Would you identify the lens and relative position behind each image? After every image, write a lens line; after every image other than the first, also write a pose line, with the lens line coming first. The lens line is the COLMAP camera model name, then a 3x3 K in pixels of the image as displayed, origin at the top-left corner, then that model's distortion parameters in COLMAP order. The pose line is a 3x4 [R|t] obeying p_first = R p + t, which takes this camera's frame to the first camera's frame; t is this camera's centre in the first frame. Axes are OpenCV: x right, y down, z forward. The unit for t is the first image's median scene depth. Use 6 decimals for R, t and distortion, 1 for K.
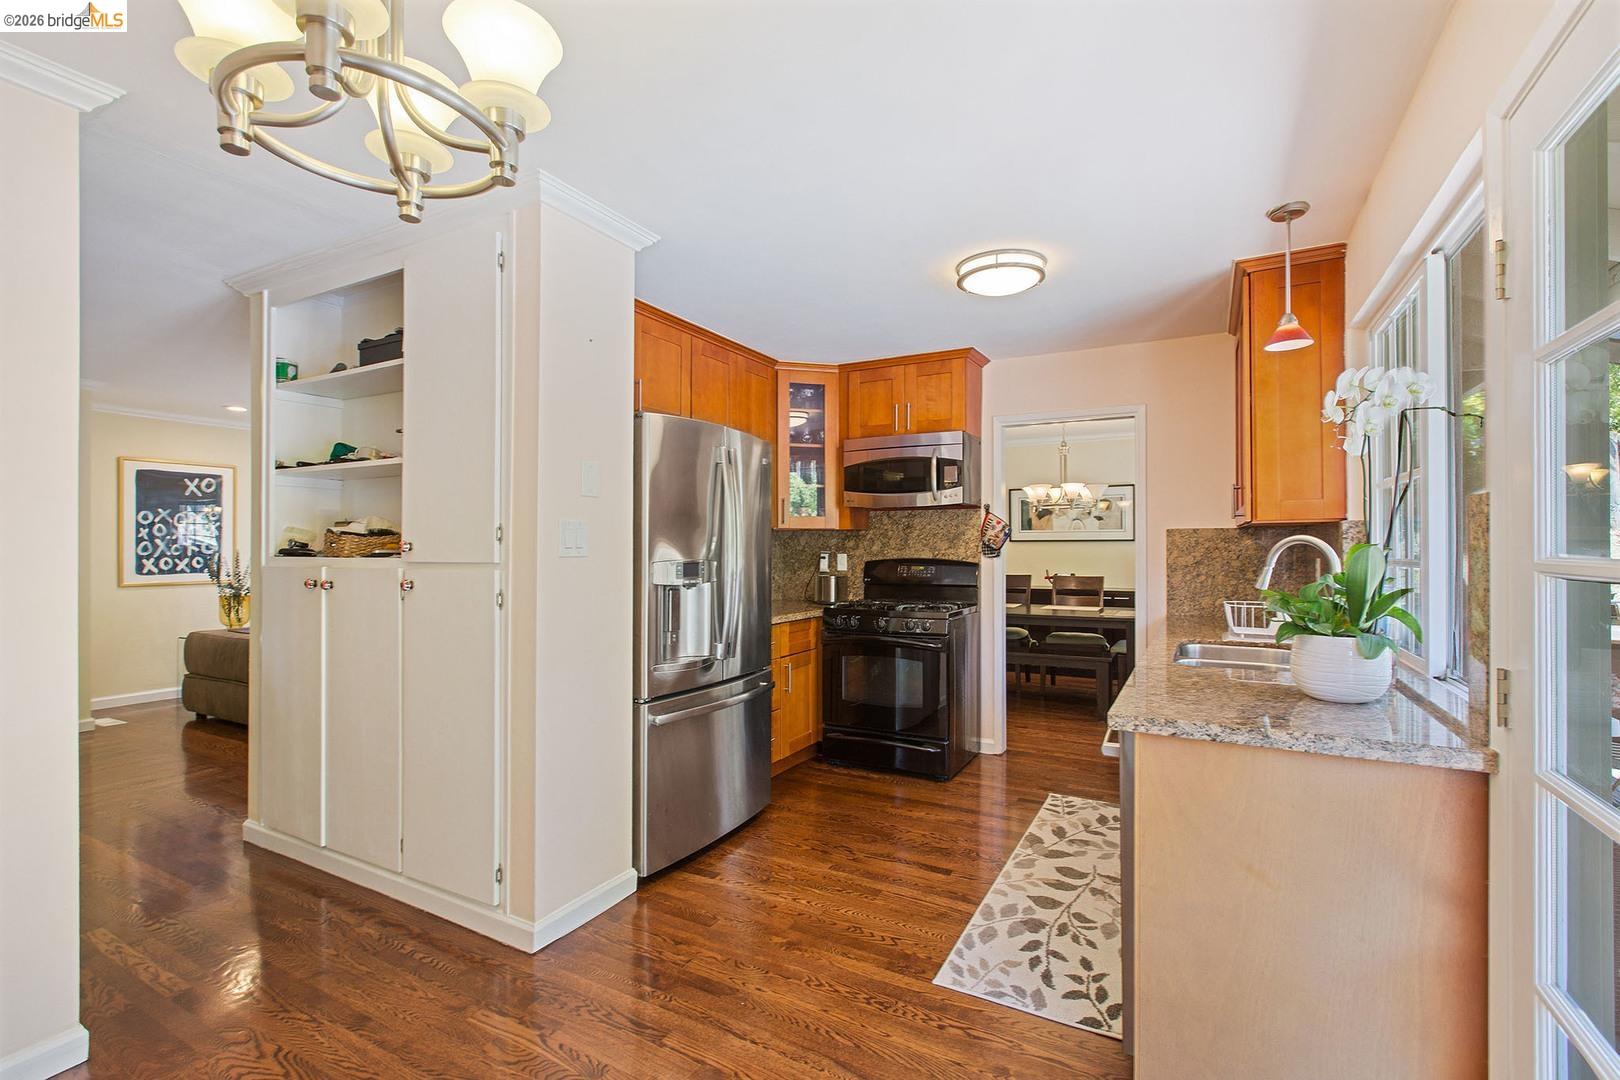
lens RADIAL K [[727.6, 0, 809.7], [0, 727.6, 544.2], [0, 0, 1]] dist [0.002038, -0.000174]
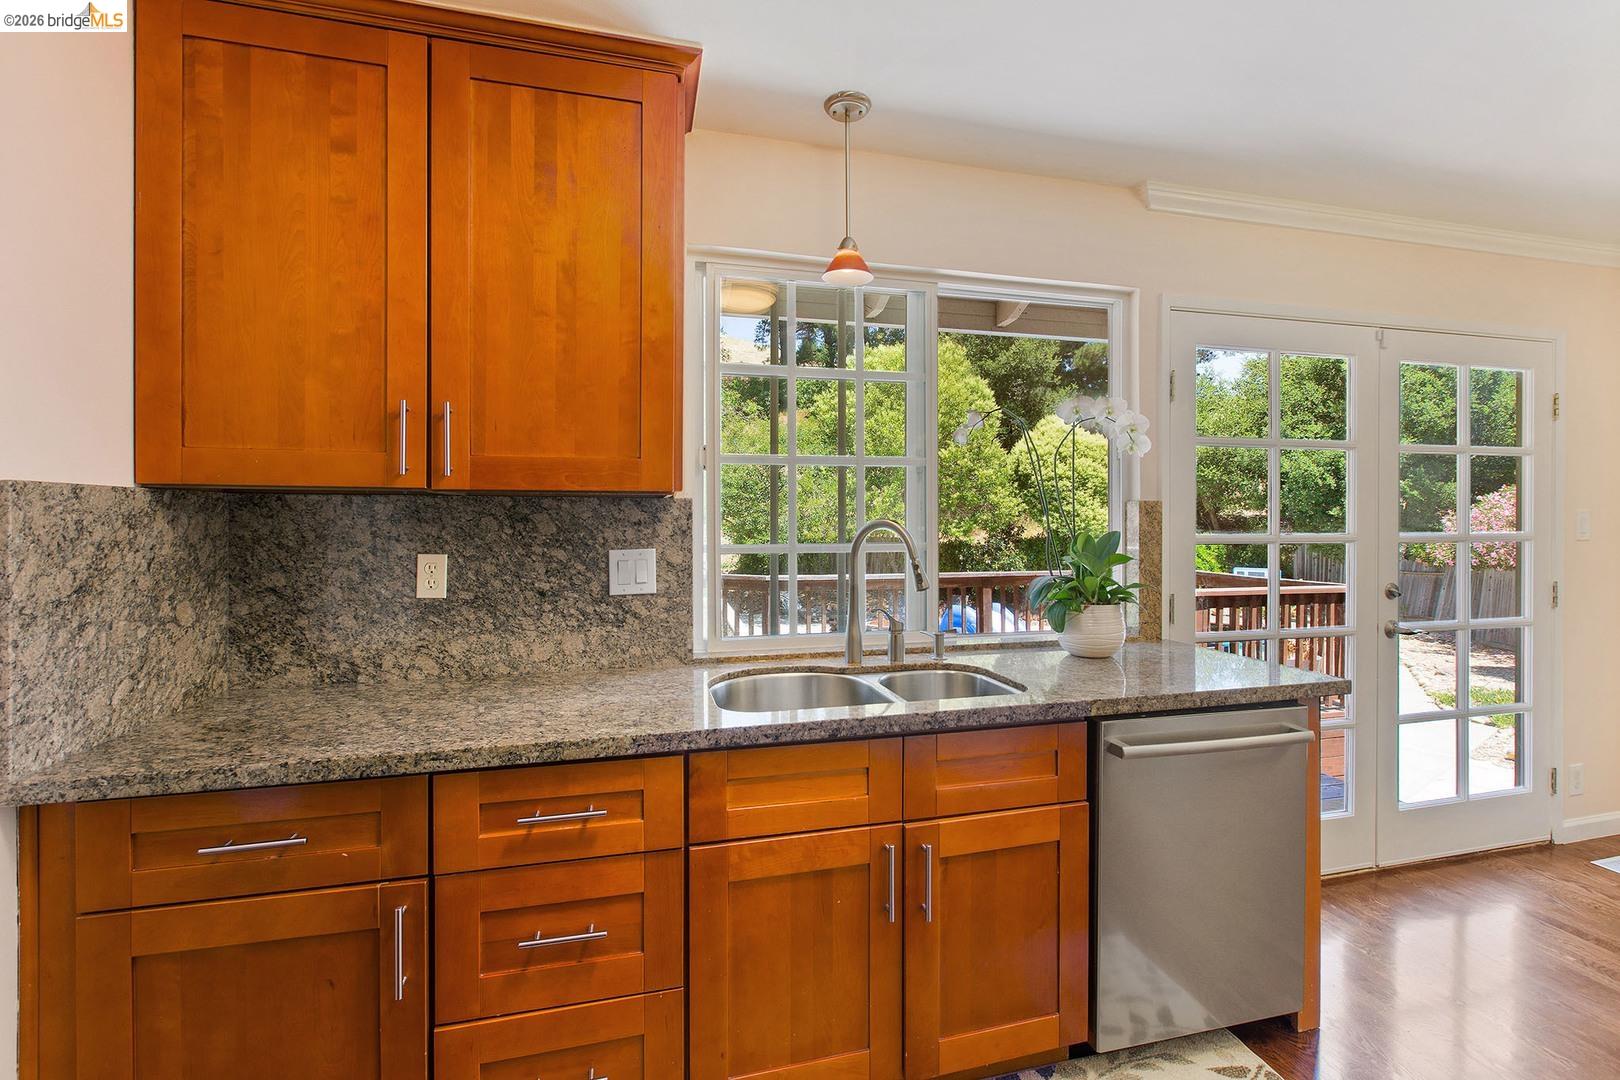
lens RADIAL K [[733.6, 0, 819.9], [0, 733.6, 522.4], [0, 0, 1]] dist [-0.000704, -0.000236]
pose [[-0.690256, -0.002184, 0.723562, 0.074574], [-0.001314, 0.999998, 0.001765, -0.006409], [-0.723564, 0.000267, -0.690257, 1.121175]]
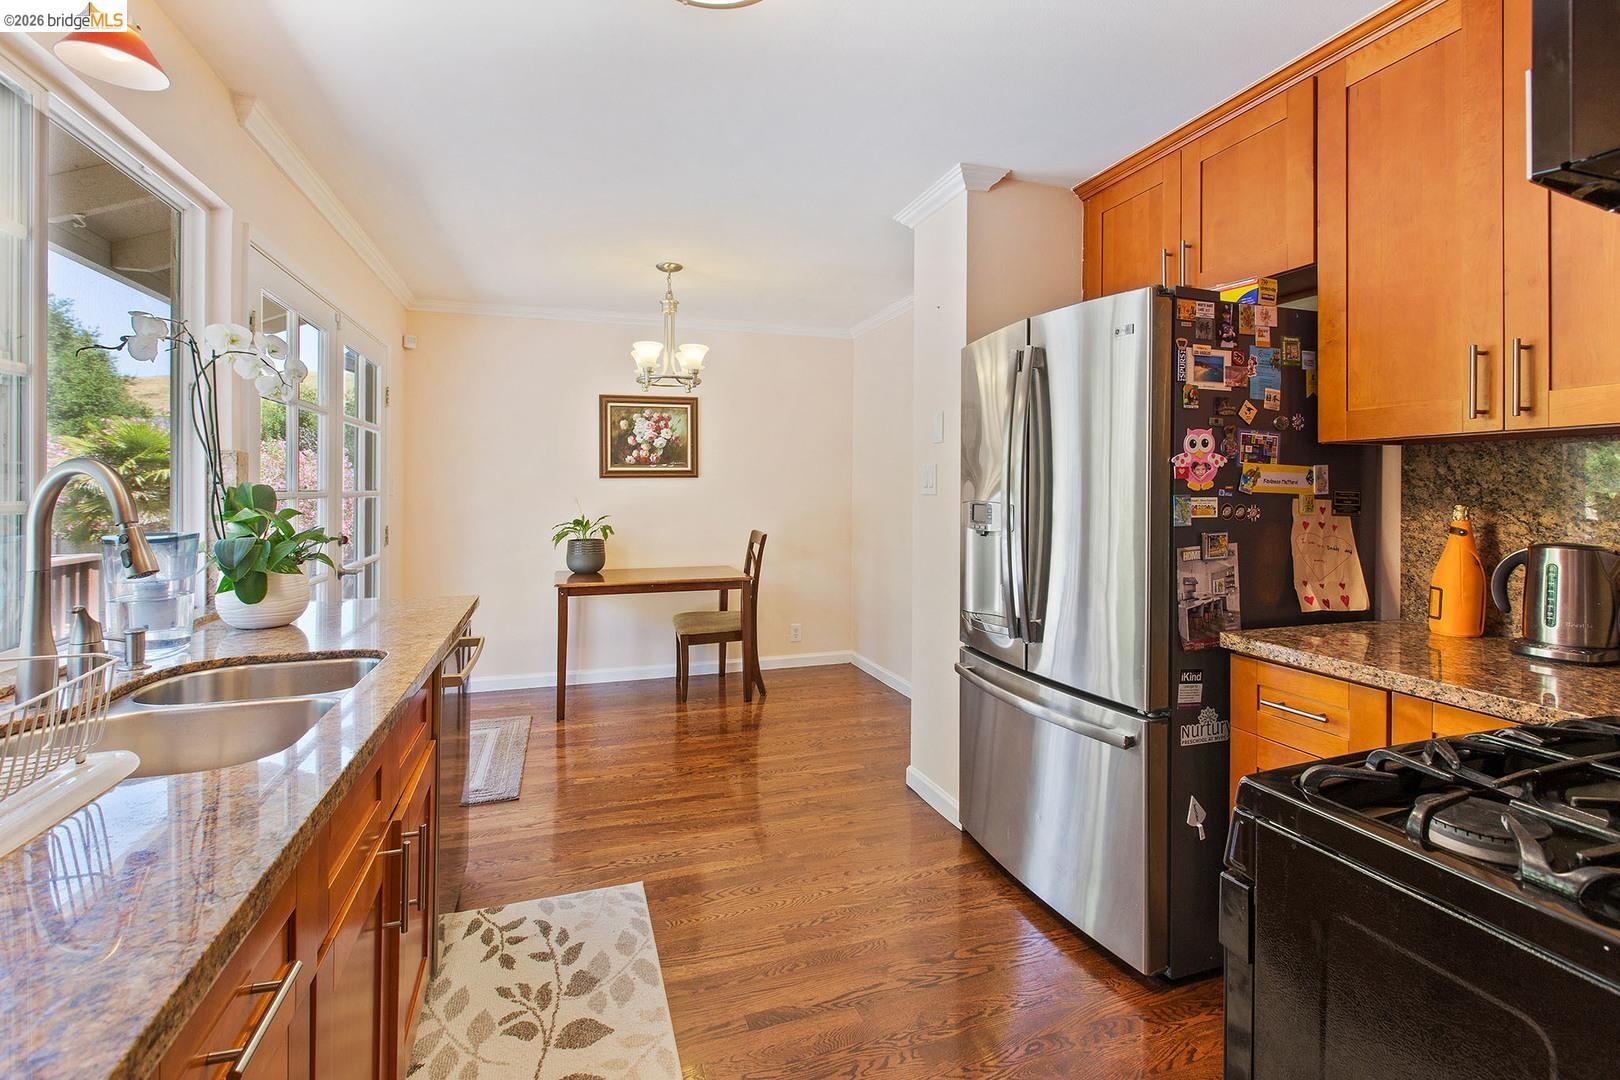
lens RADIAL K [[734.1, 0, 819.4], [0, 734.1, 490.3], [0, 0, 1]] dist [0.000789, 0.000115]
pose [[-0.670721, 0.000678, -0.741710, 0.499292], [0.001166, 0.999999, -0.000139, 0.006379], [0.741709, -0.000958, -0.670721, 1.194457]]
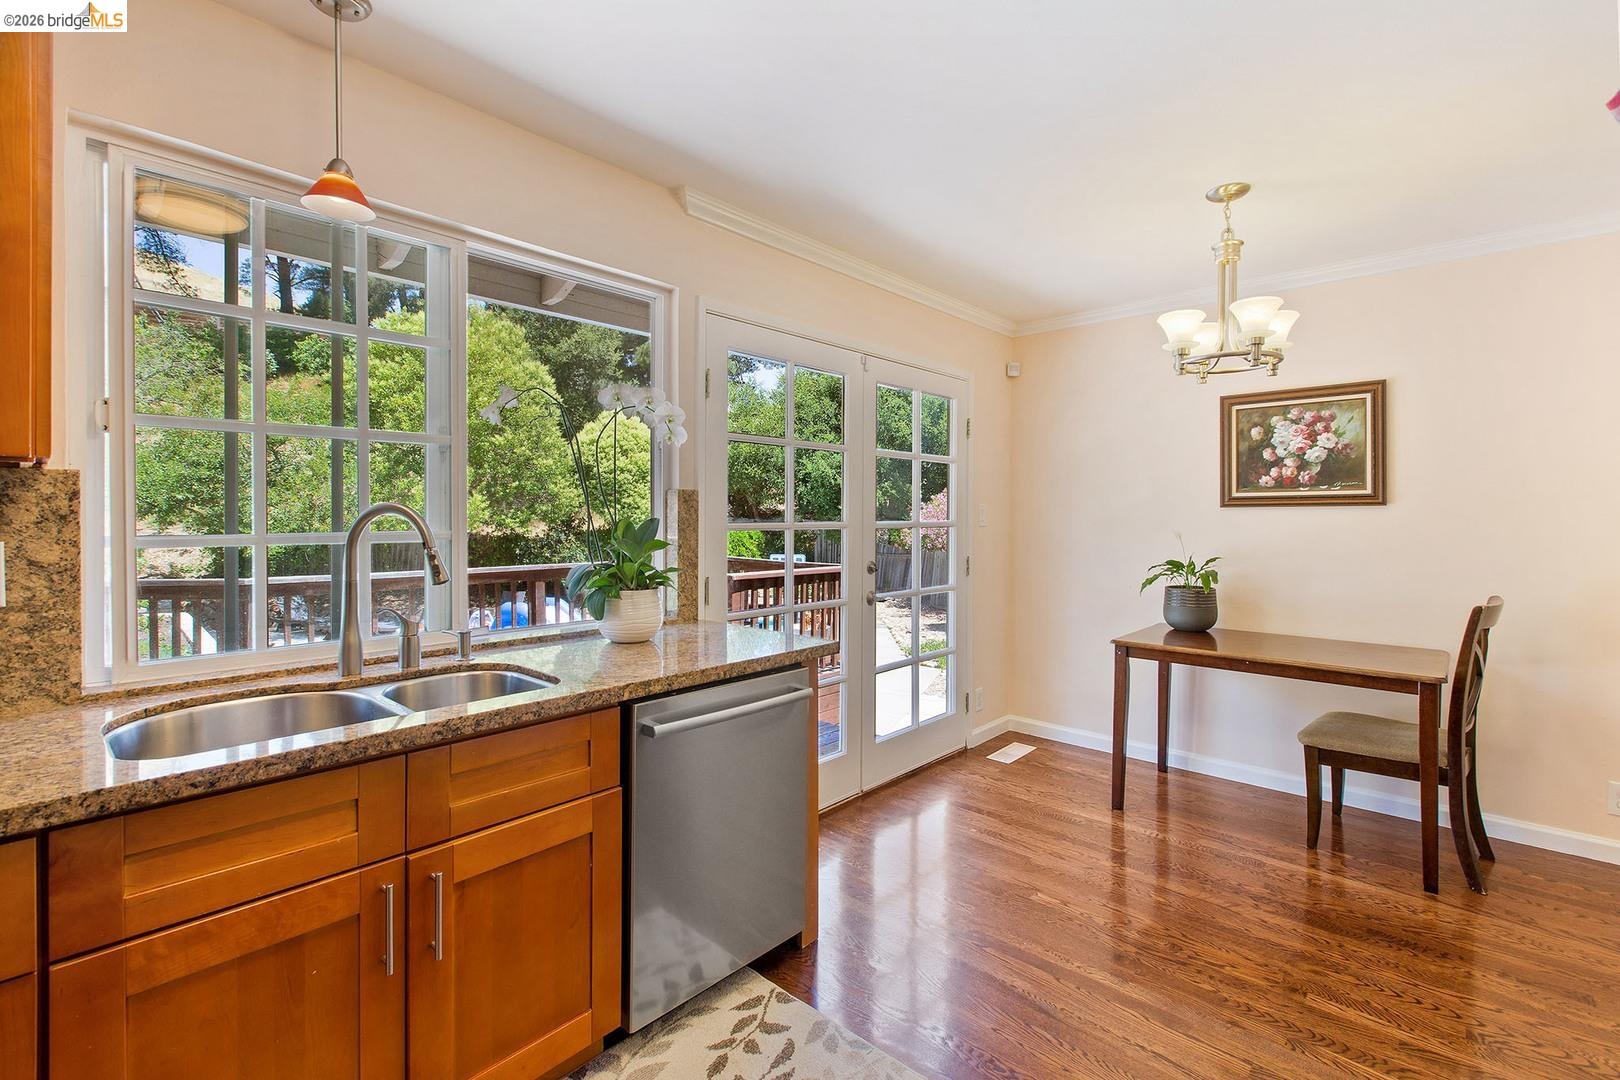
lens RADIAL K [[731.4, 0, 821.3], [0, 731.4, 515.0], [0, 0, 1]] dist [0.002066, -0.000165]
pose [[-0.973952, -0.006309, 0.226667, 0.065381], [-0.006594, 0.999978, -0.000499, -0.001810], [-0.226659, -0.001980, -0.973972, 1.101322]]
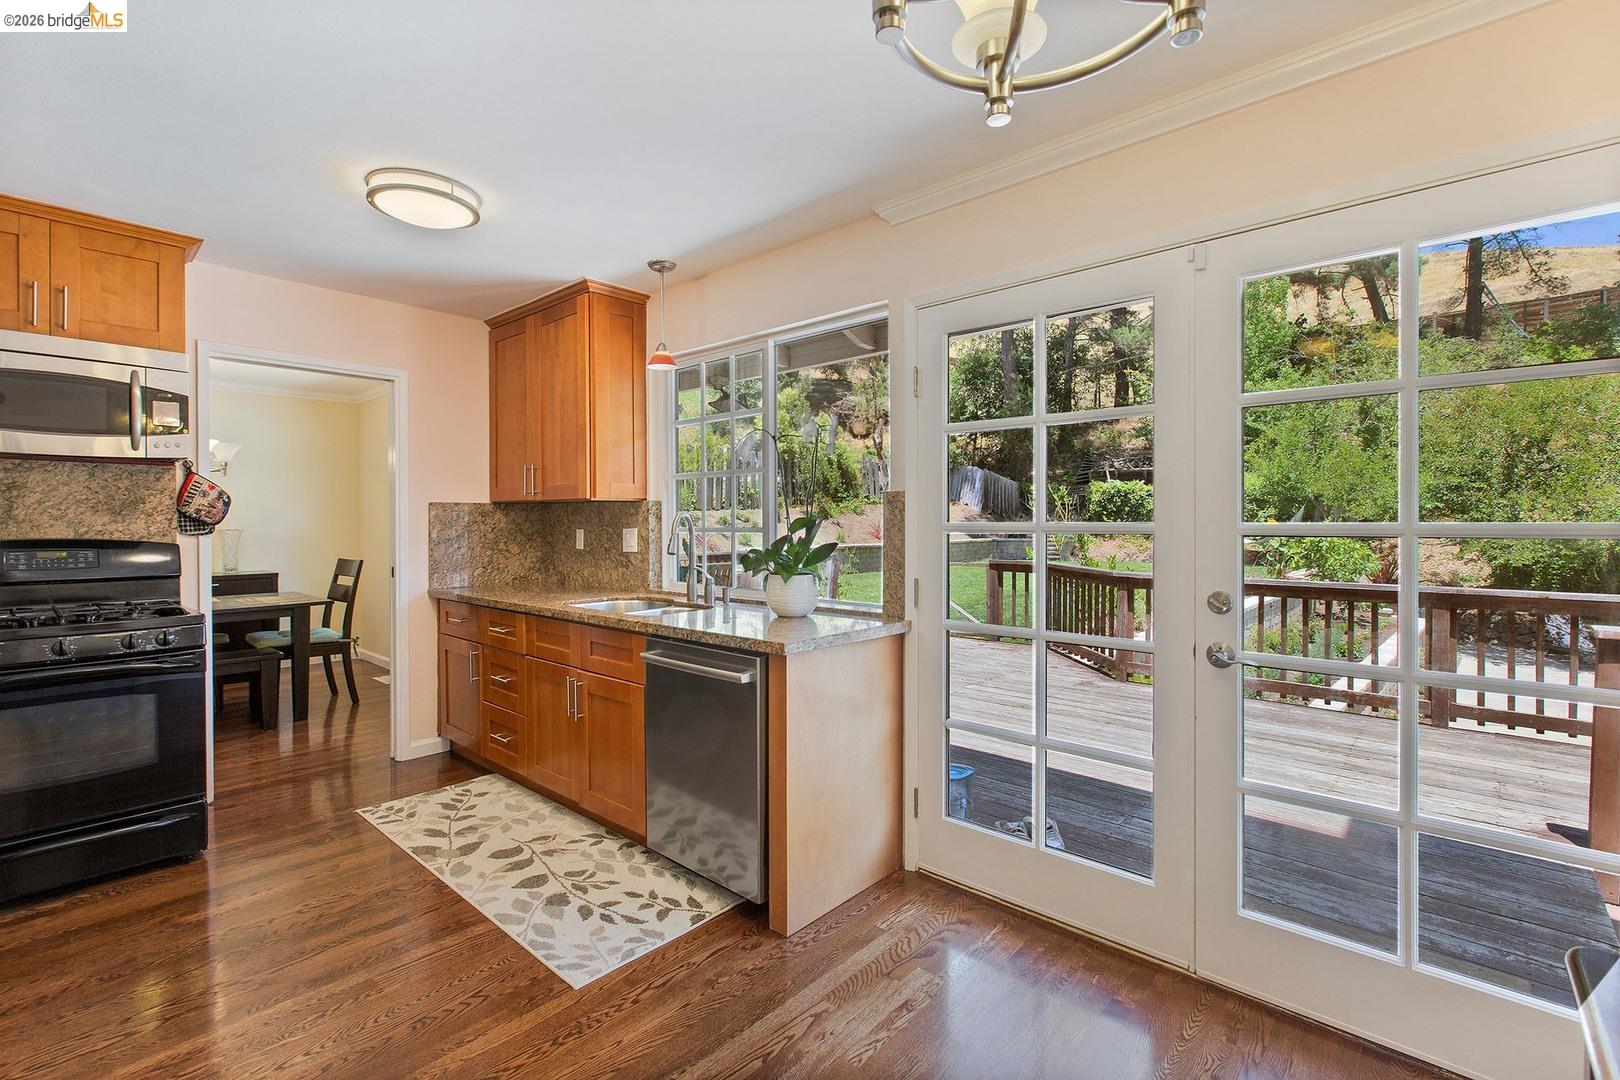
lens RADIAL K [[731.2, 0, 828.1], [0, 731.2, 526.6], [0, 0, 1]] dist [-0.001100, -0.000697]
pose [[0.223705, -0.008245, 0.974622, -0.405294], [-0.000998, 0.999962, 0.008689, 0.003401], [-0.974656, -0.002917, 0.223688, 0.295436]]
